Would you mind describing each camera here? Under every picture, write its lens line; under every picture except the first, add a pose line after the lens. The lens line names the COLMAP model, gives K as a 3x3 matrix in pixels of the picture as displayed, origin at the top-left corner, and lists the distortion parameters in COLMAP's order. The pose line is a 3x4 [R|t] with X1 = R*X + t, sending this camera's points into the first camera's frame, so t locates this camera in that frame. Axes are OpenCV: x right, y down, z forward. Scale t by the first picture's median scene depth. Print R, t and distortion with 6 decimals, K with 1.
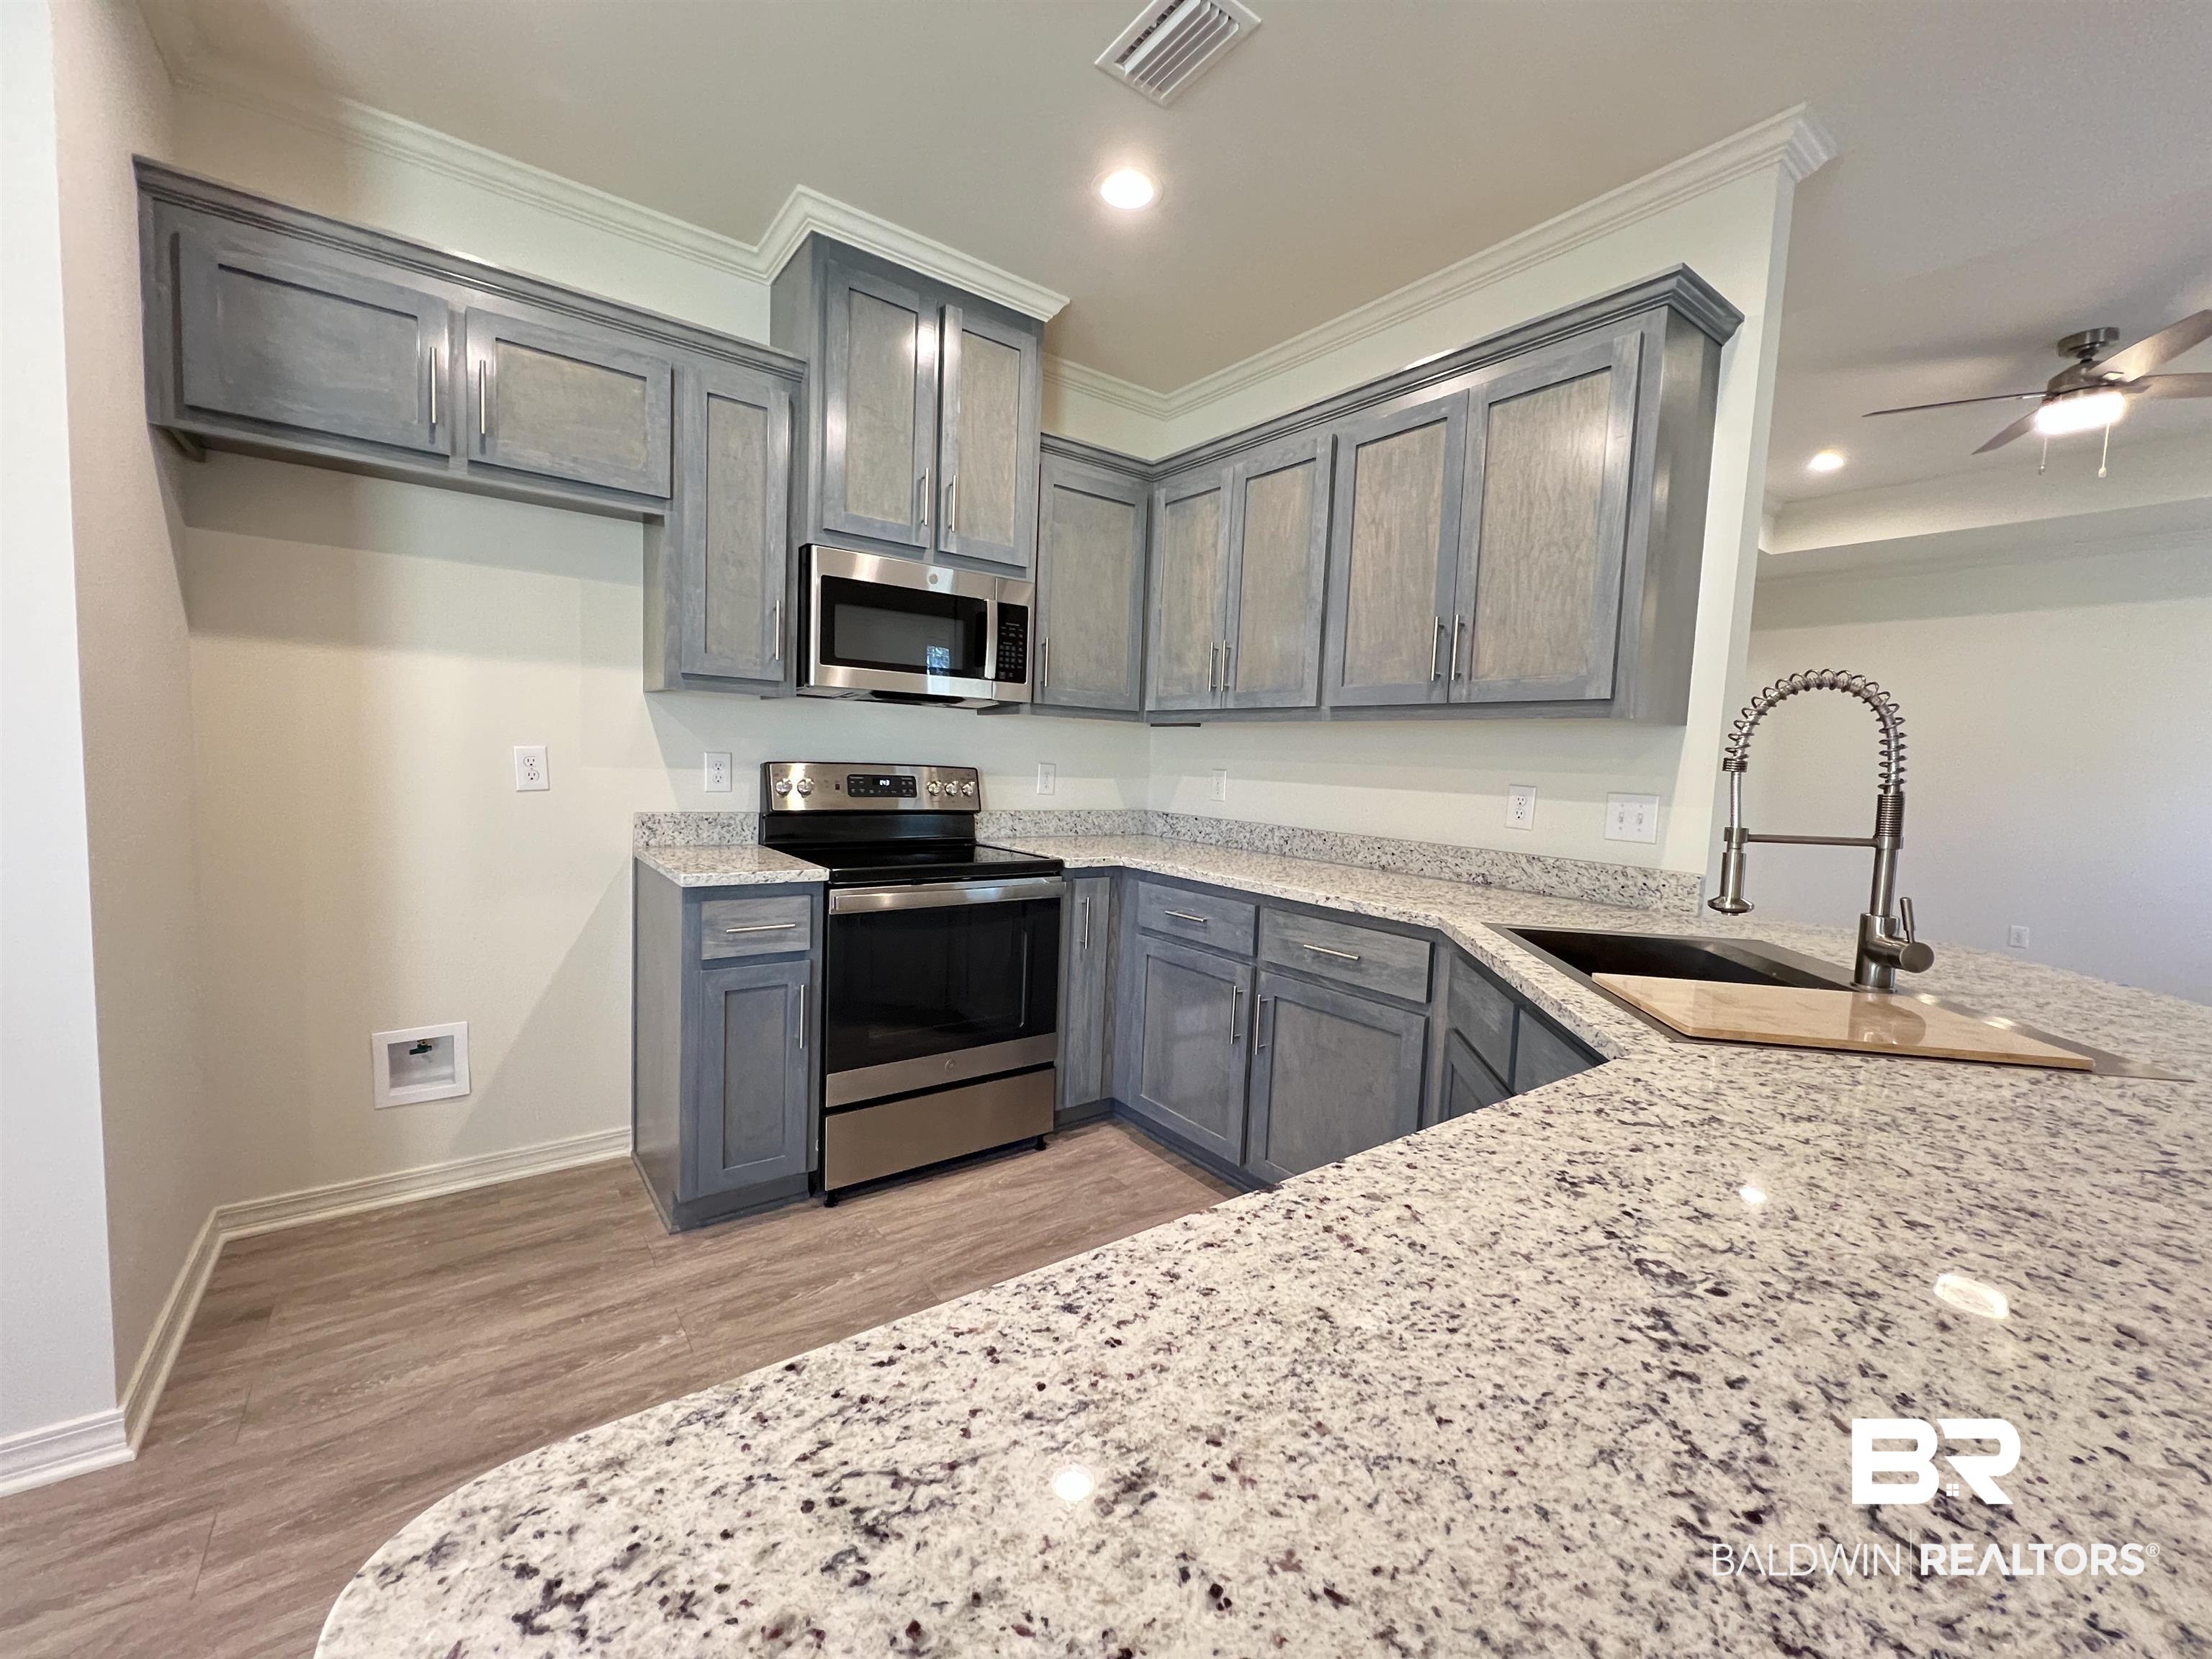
lens RADIAL K [[887.4, 0, 1112.1], [0, 887.4, 827.1], [0, 0, 1]] dist [-0.001909, -0.000323]
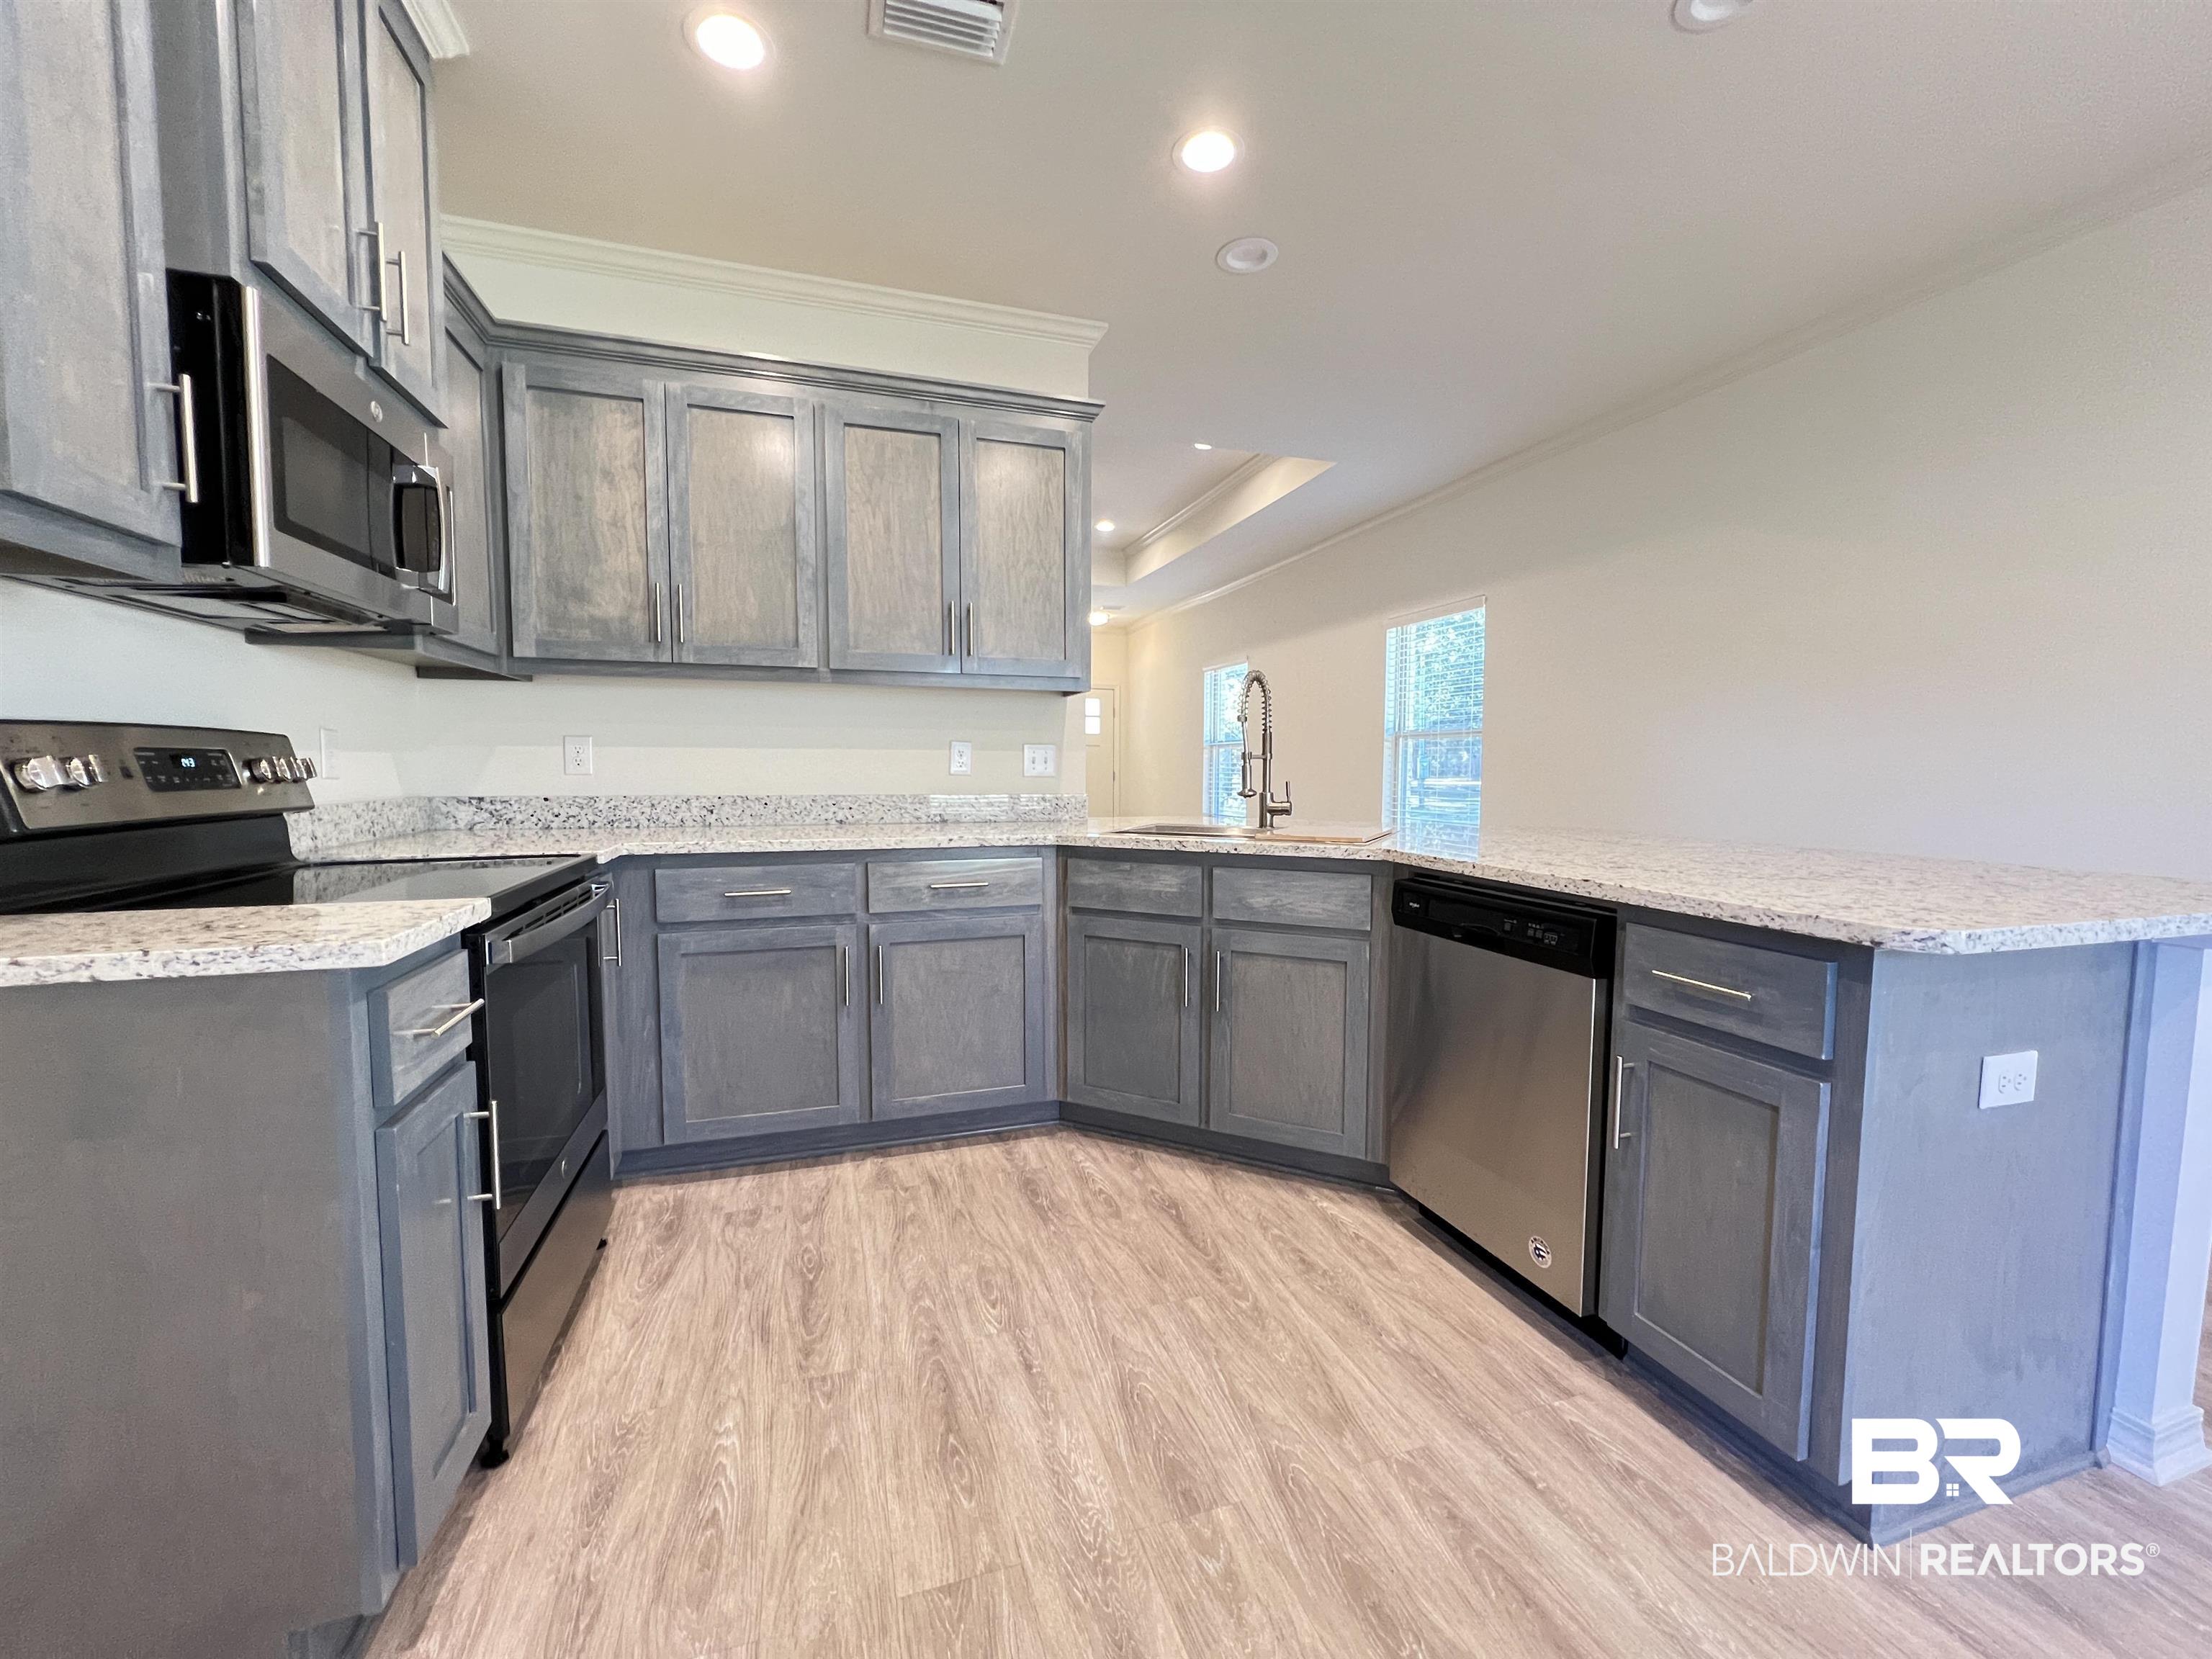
lens RADIAL K [[887.4, 0, 1109.0], [0, 887.4, 825.0], [0, 0, 1]] dist [-0.001909, -0.000323]
pose [[0.324554, -0.105298, 0.939988, -0.623782], [0.082477, 0.993149, 0.082776, -0.013451], [-0.942264, 0.050662, 0.331016, 0.350353]]
